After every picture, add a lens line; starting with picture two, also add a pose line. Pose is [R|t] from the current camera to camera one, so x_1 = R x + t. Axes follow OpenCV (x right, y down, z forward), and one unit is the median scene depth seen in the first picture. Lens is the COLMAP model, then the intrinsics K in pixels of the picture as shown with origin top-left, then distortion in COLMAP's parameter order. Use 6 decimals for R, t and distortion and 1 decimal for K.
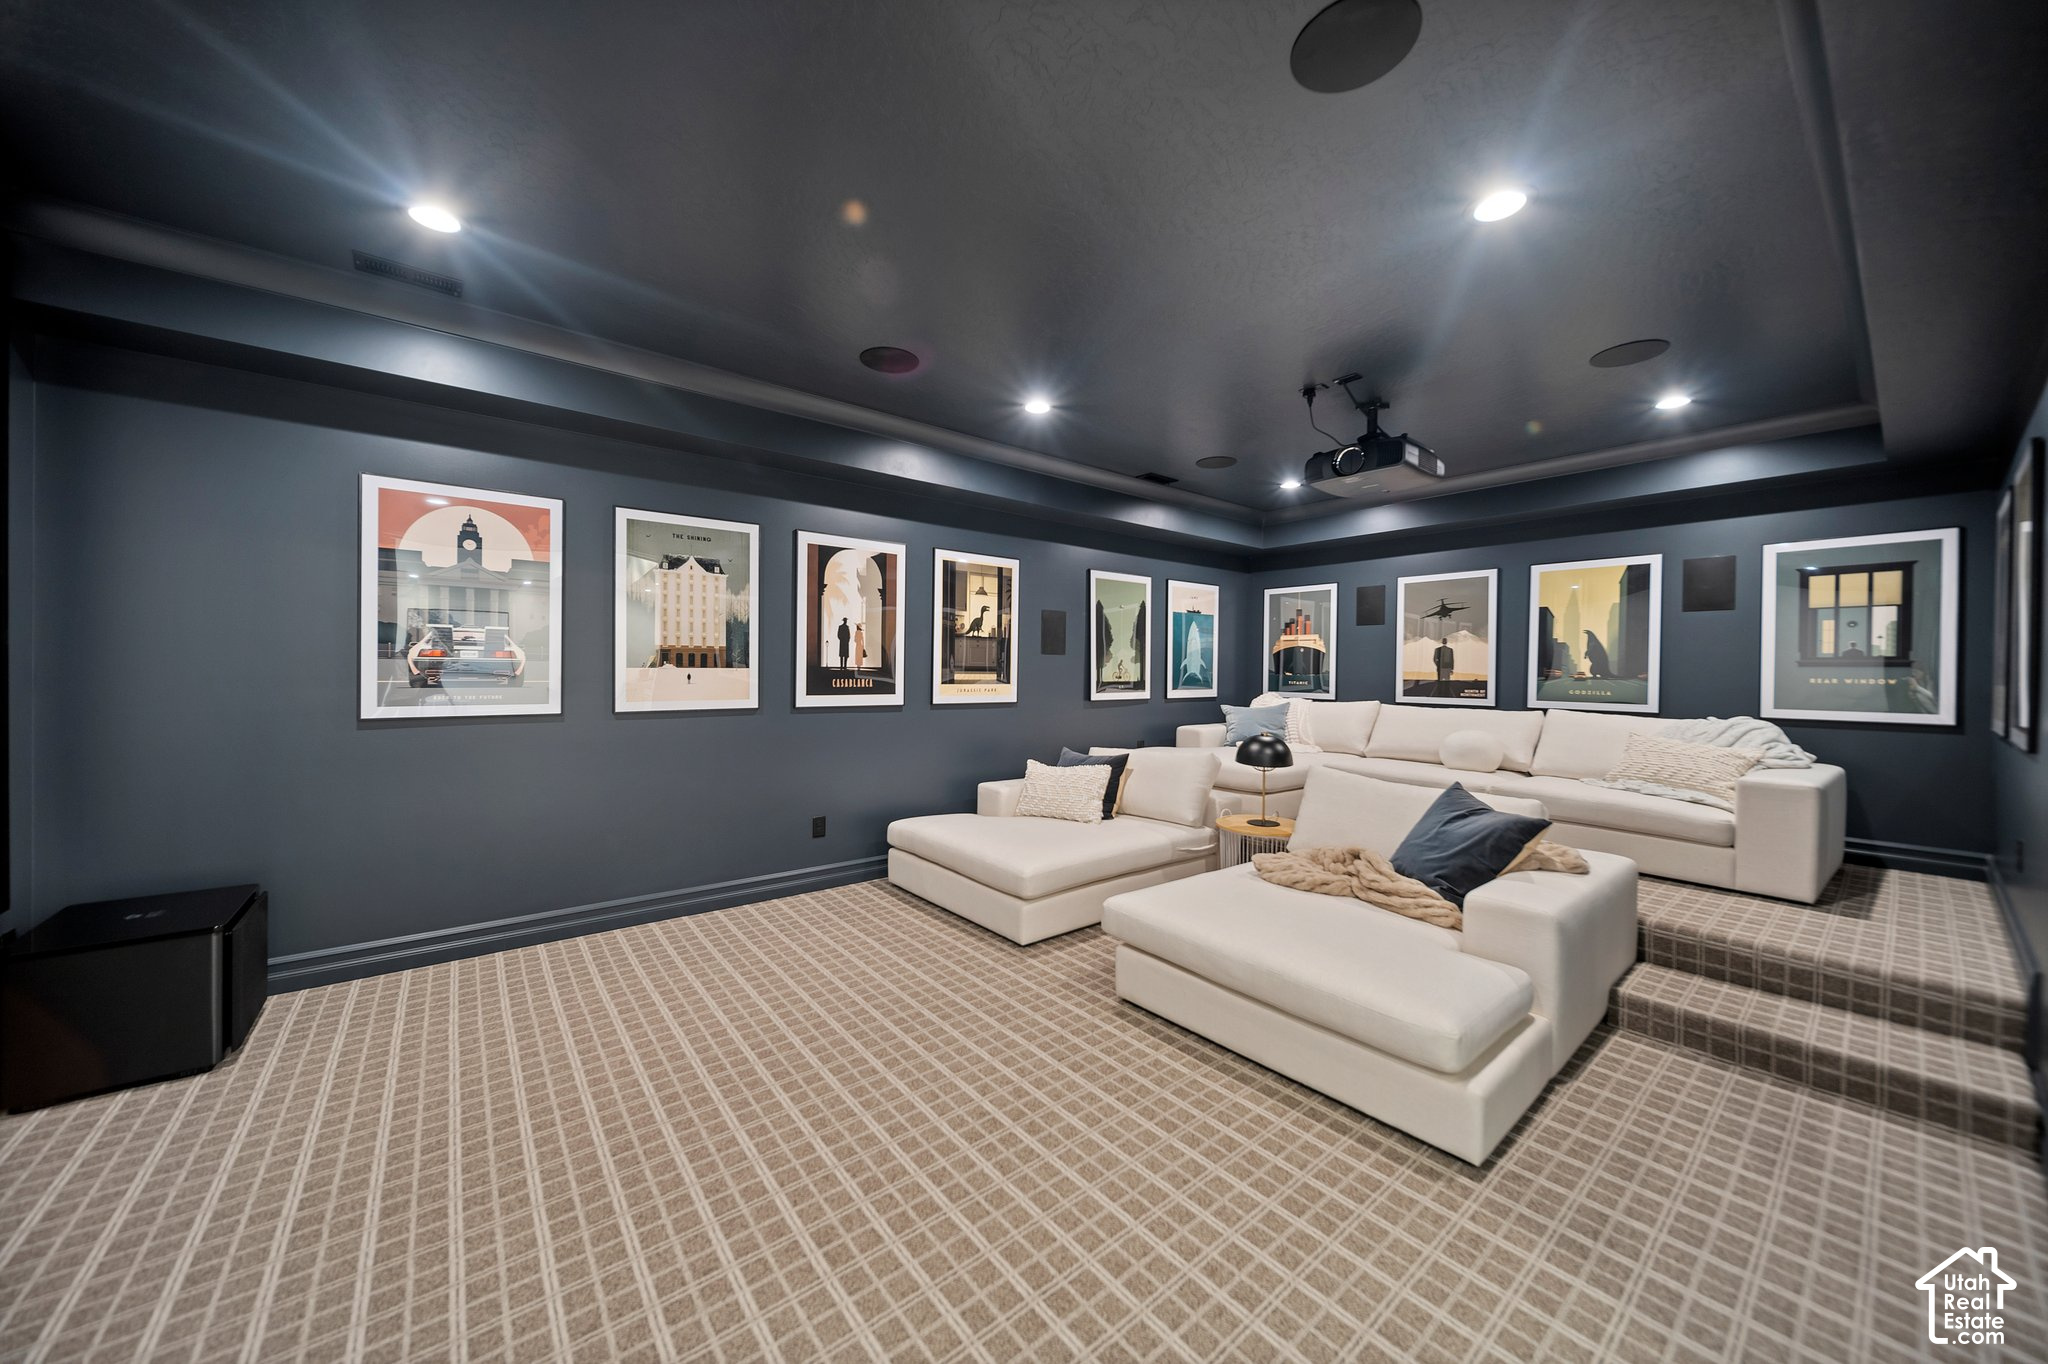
lens RADIAL K [[717.5, 0, 1014.6], [0, 717.5, 680.3], [0, 0, 1]] dist [0.000938, -0.001452]
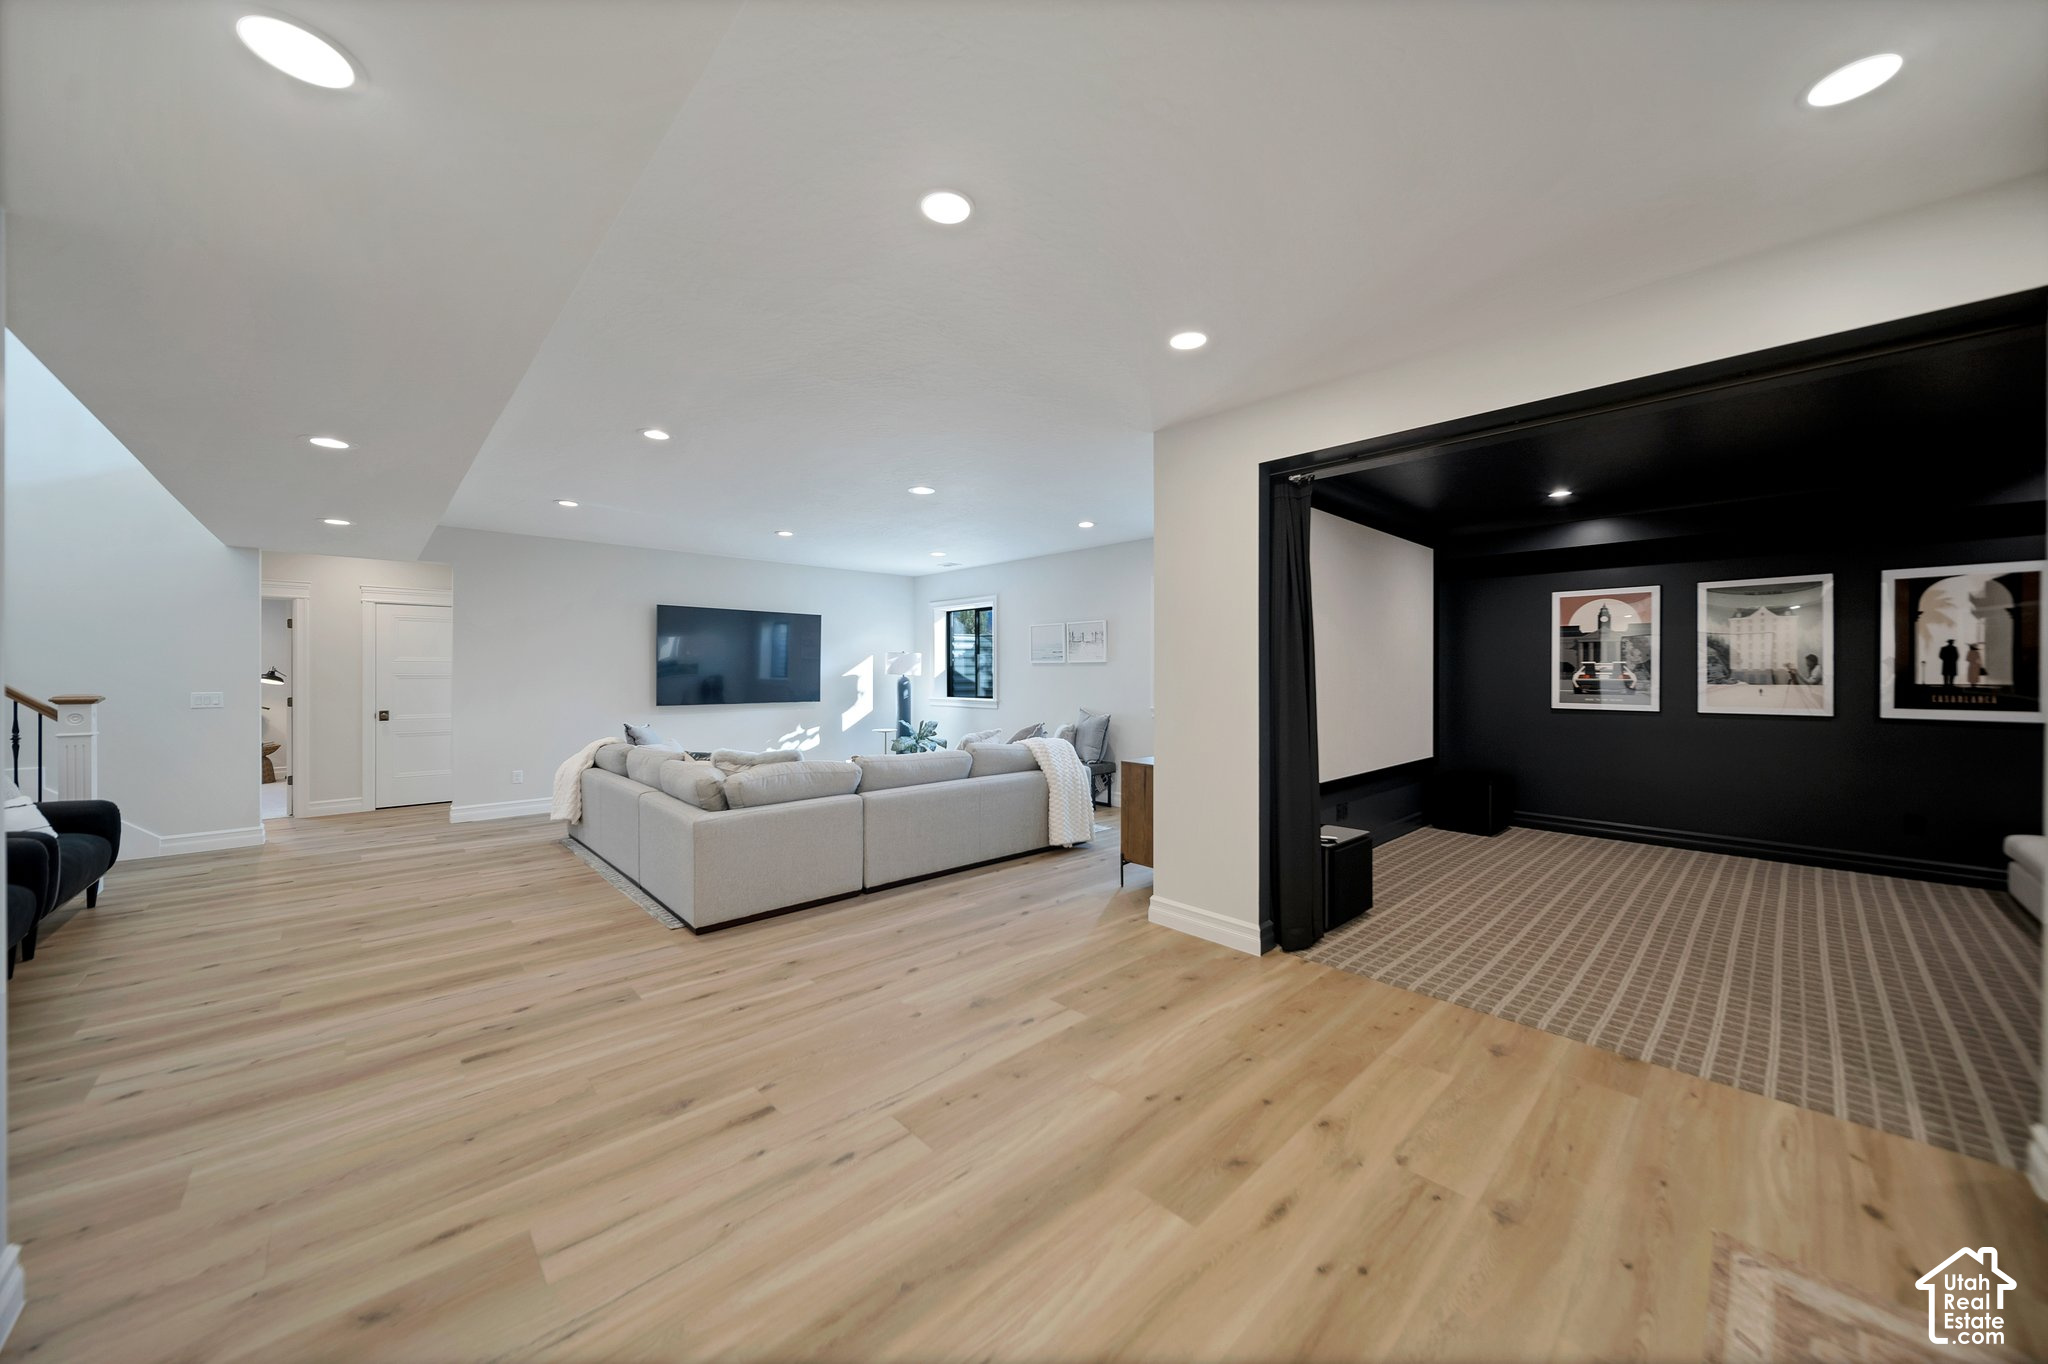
lens RADIAL K [[717.5, 0, 1023.5], [0, 717.5, 676.2], [0, 0, 1]] dist [0.000938, -0.001452]
pose [[0.087731, -0.003987, -0.996136, 0.724233], [-0.014010, 0.999888, -0.005236, -0.005795], [0.996046, 0.014416, 0.087666, -0.502185]]
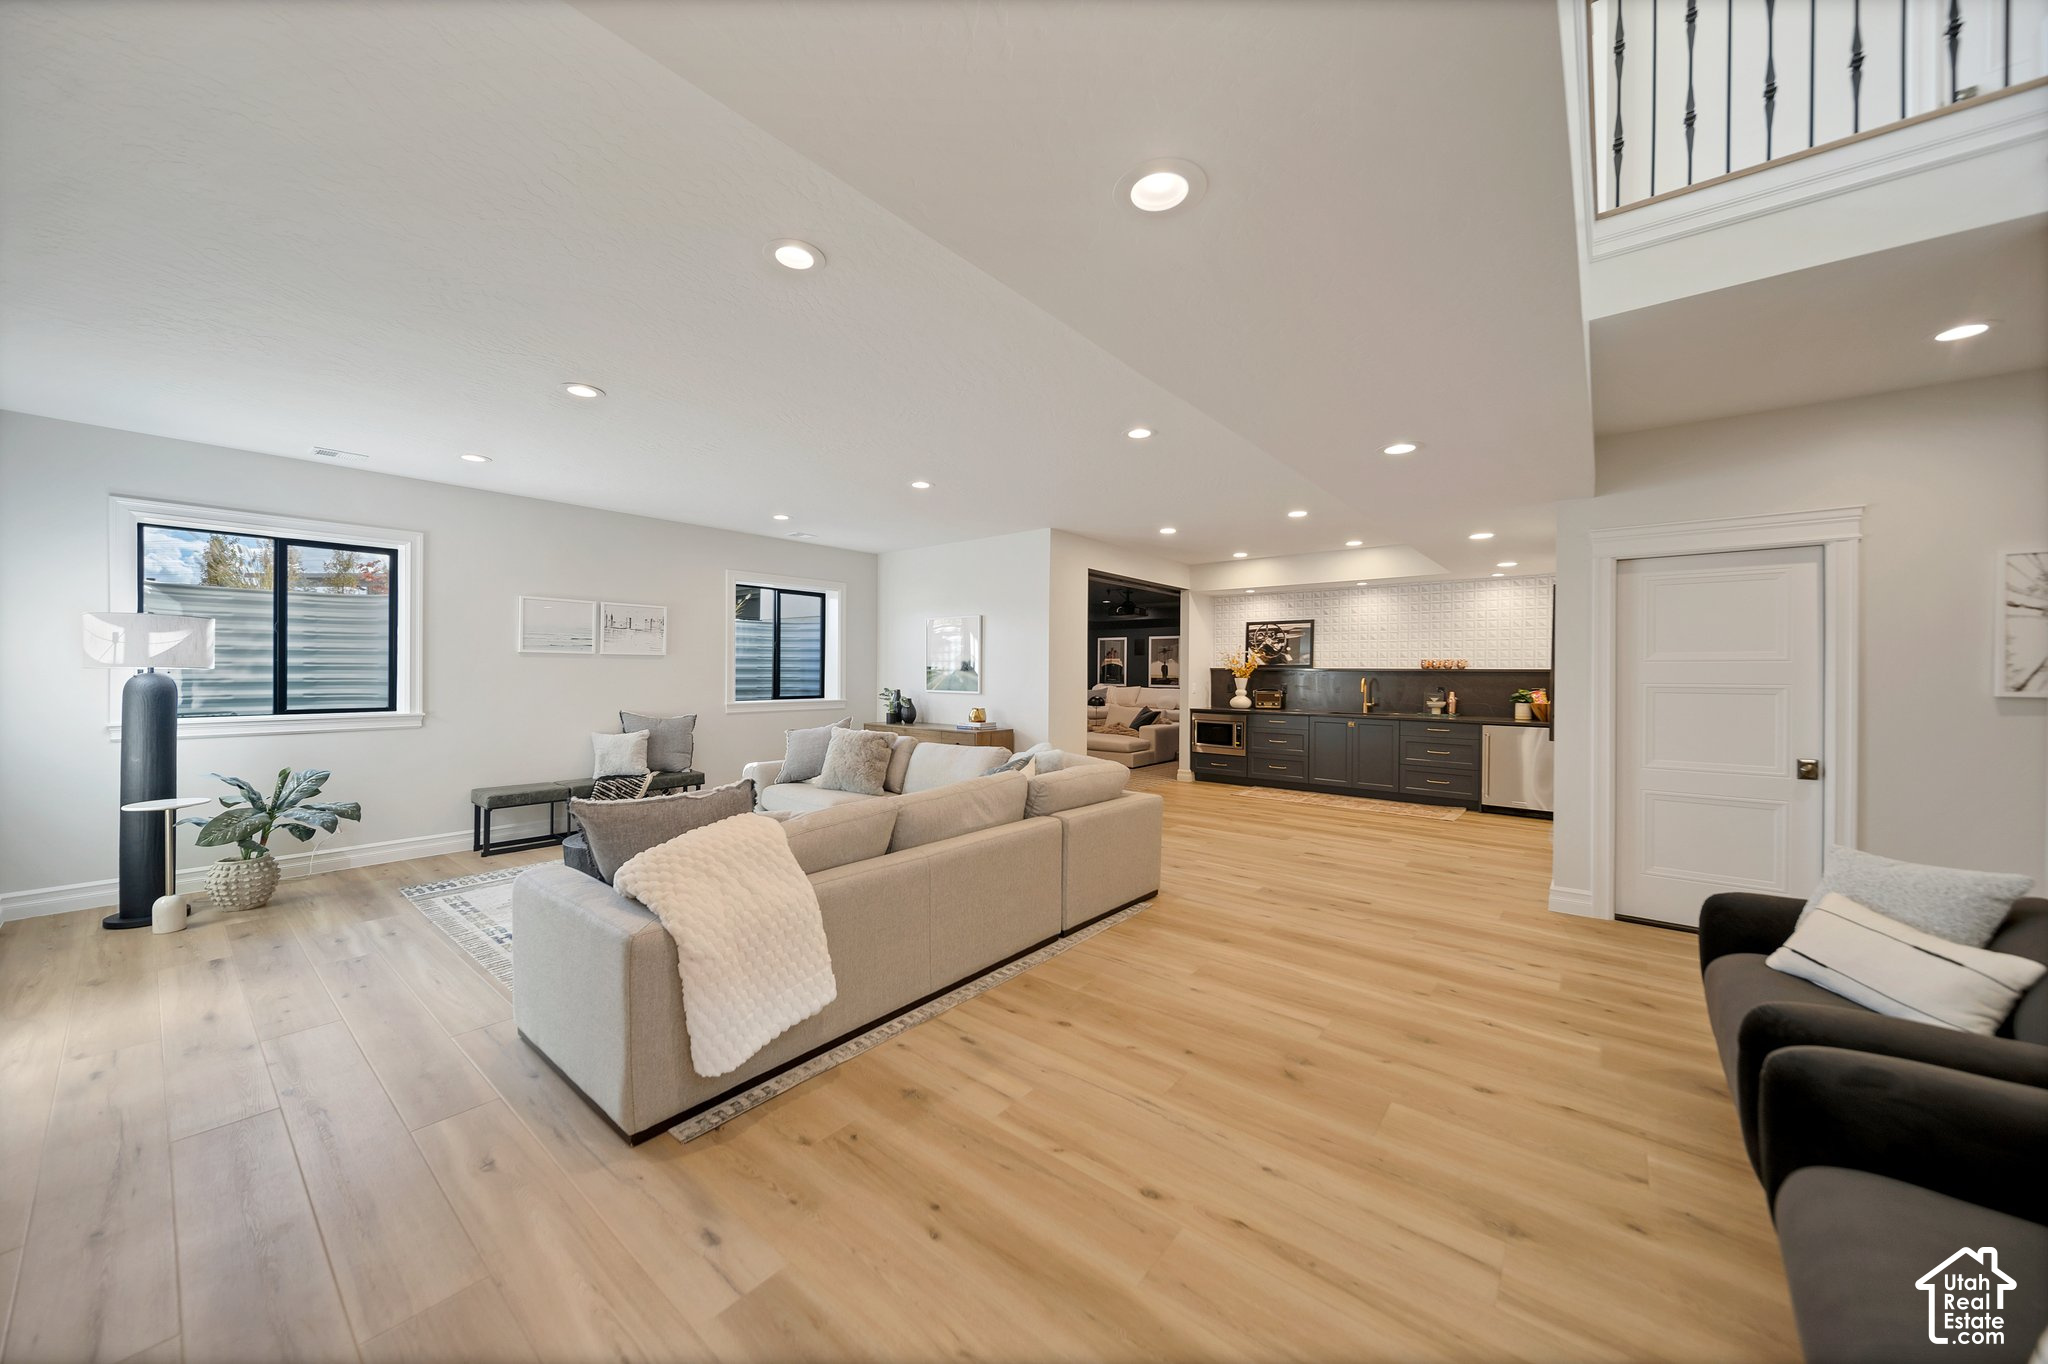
lens RADIAL K [[717.5, 0, 1012.1], [0, 717.5, 676.8], [0, 0, 1]] dist [0.000938, -0.001452]
pose [[0.979103, -0.006556, 0.203260, -0.568761], [0.007745, 0.999957, -0.005053, 0.005431], [-0.203218, 0.006522, 0.979112, -1.754665]]
